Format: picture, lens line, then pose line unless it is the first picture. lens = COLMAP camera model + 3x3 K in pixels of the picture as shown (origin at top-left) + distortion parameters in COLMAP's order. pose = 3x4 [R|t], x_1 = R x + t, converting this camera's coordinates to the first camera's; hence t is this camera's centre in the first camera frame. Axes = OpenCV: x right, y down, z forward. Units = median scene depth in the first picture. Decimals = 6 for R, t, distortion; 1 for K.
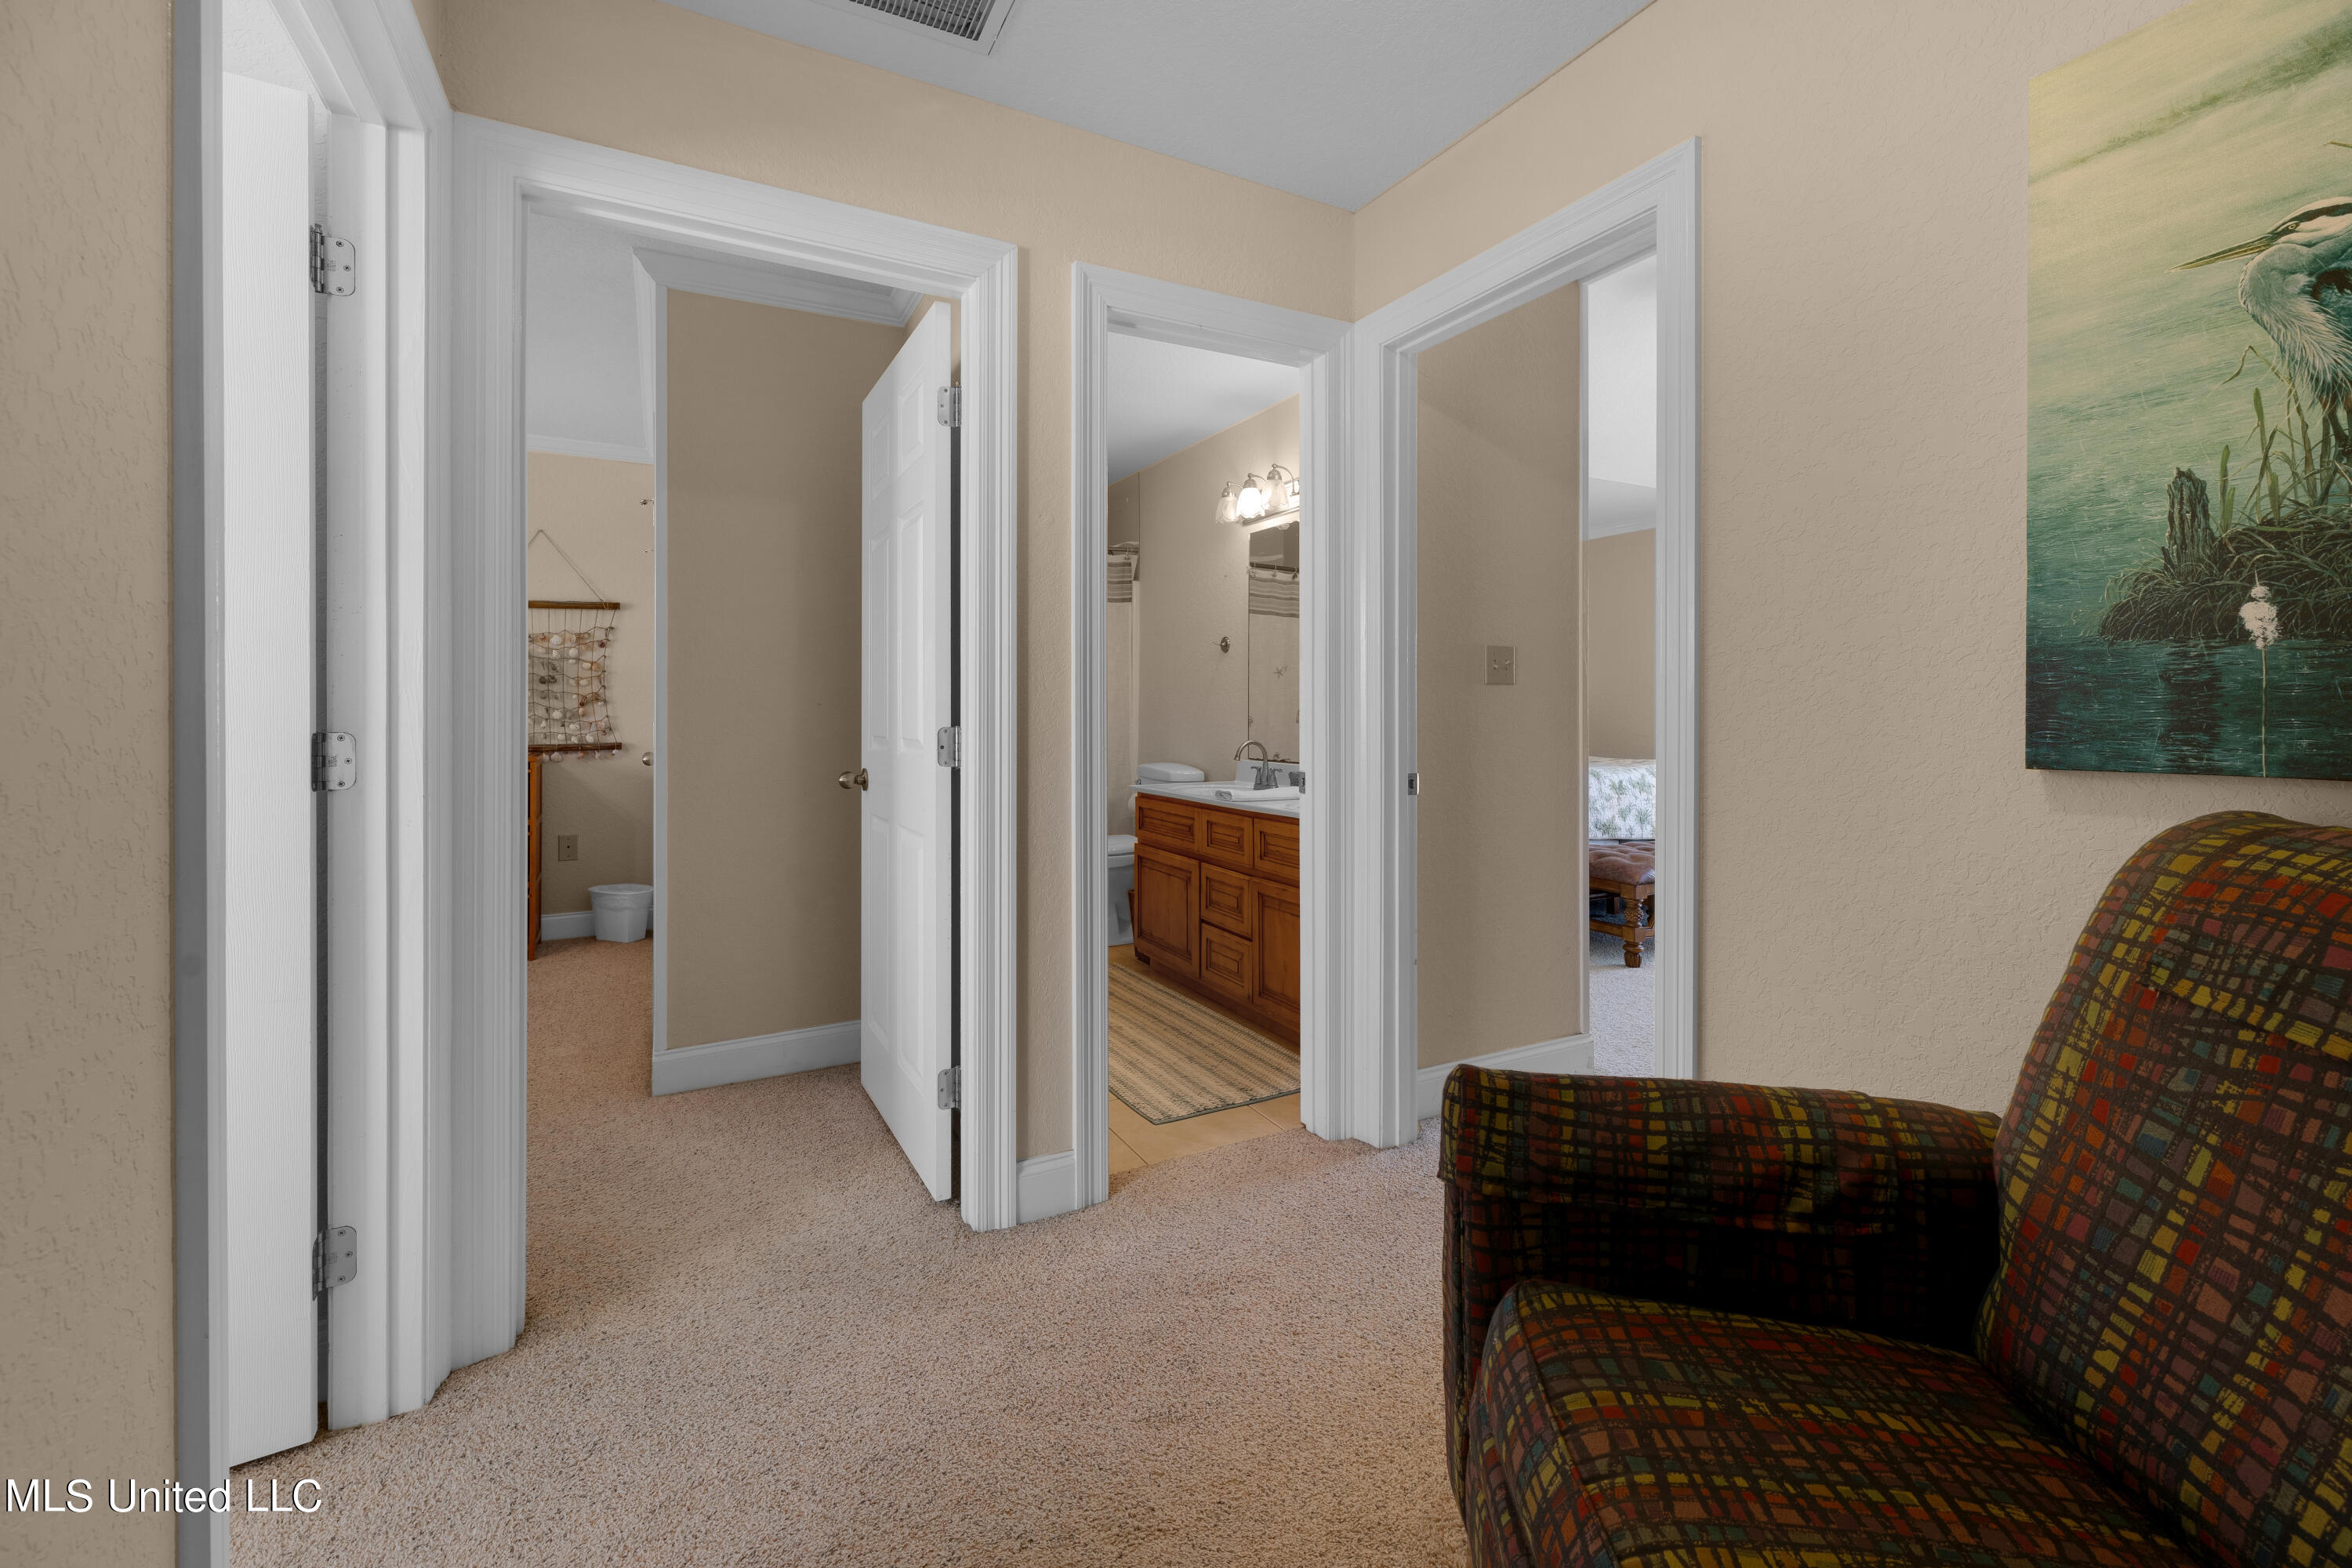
lens RADIAL K [[974.1, 0, 1185.2], [0, 974.1, 752.4], [0, 0, 1]] dist [-0.000918, -0.000016]
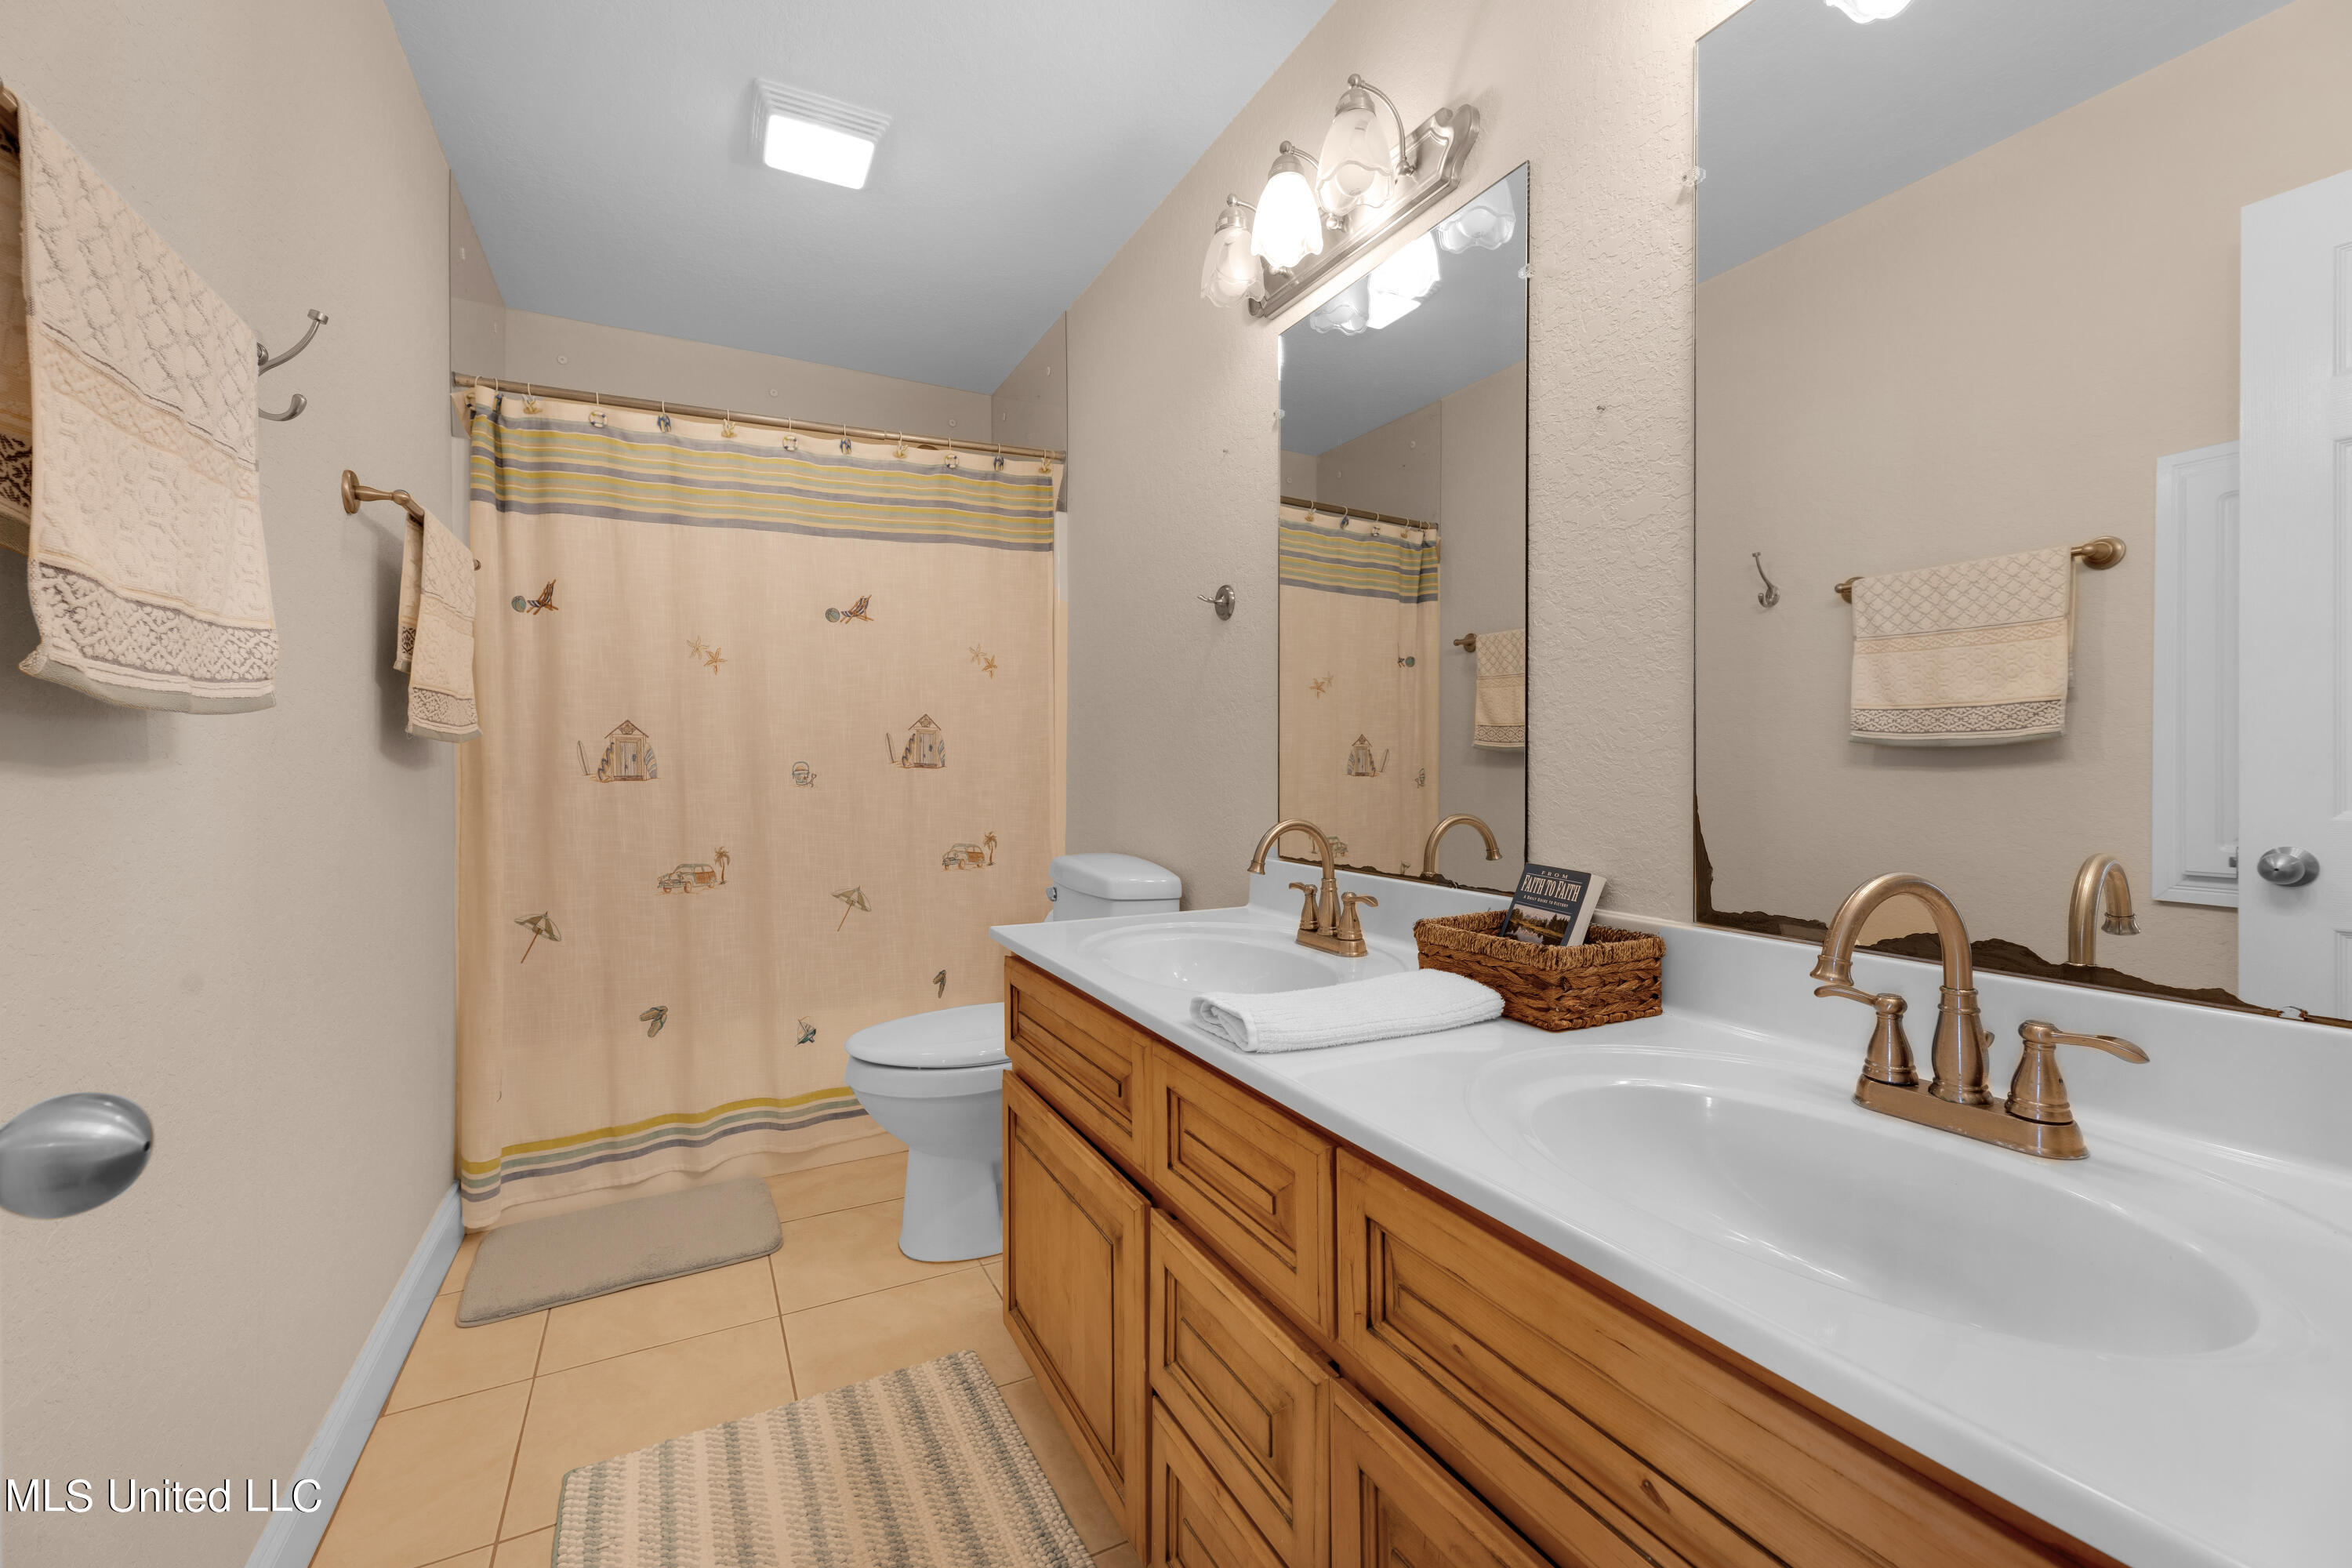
lens RADIAL K [[950.7, 0, 1181.8], [0, 950.7, 763.2], [0, 0, 1]] dist [0.001164, -0.000058]
pose [[0.999971, -0.000527, -0.007633, 0.027249], [0.000222, 0.999203, -0.039916, -0.019750], [0.007648, 0.039913, 0.999174, 0.628732]]
